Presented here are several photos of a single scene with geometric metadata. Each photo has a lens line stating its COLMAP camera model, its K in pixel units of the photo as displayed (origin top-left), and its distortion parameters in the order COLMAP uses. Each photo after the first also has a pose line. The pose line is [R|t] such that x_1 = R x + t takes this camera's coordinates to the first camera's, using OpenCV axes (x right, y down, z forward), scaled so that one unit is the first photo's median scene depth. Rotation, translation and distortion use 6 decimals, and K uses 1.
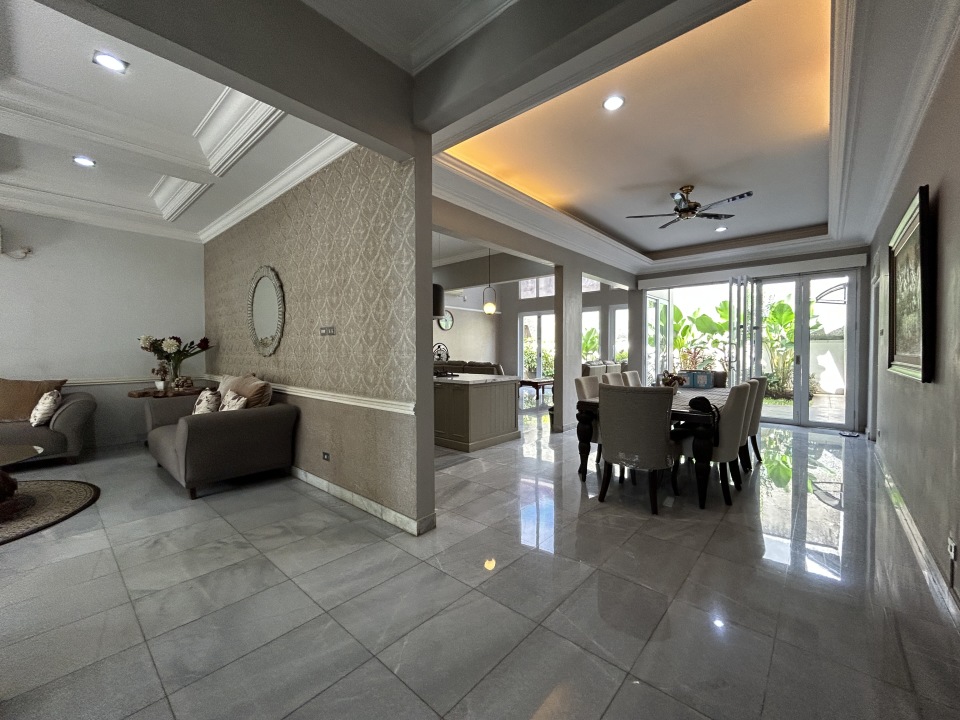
lens RADIAL K [[390.0, 0, 477.9], [0, 390.0, 357.8], [0, 0, 1]] dist [0.001030, 0.000097]
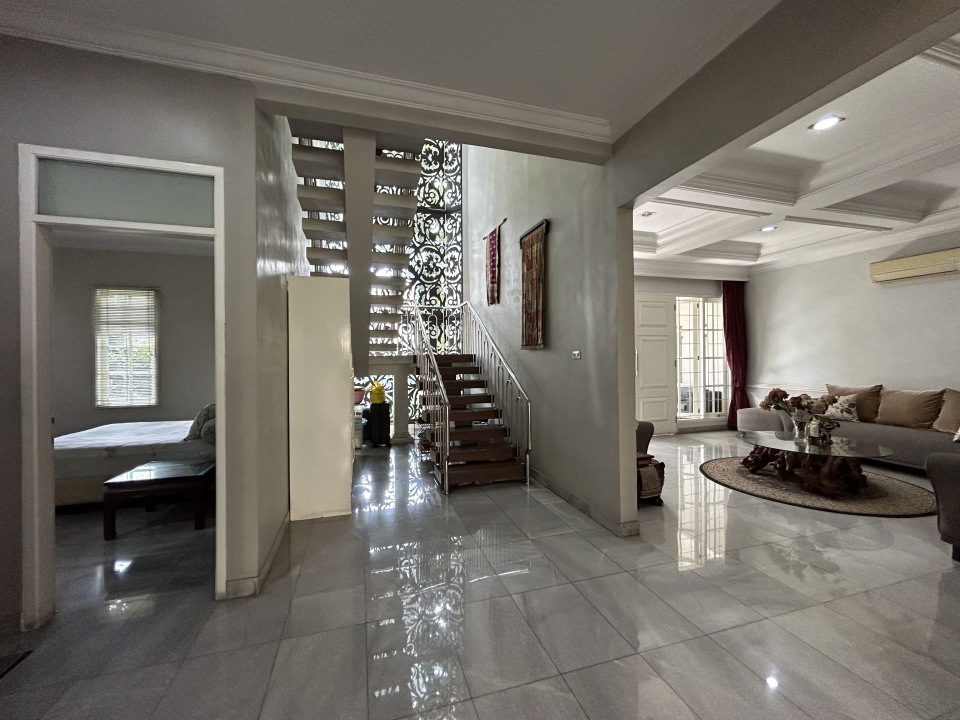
lens RADIAL K [[390.0, 0, 477.9], [0, 390.0, 357.8], [0, 0, 1]] dist [0.001030, 0.000097]
pose [[-0.523342, 0.003746, -0.852114, 0.553386], [-0.009567, 0.999901, 0.010272, -0.060215], [0.852069, 0.013528, -0.523255, 0.694077]]
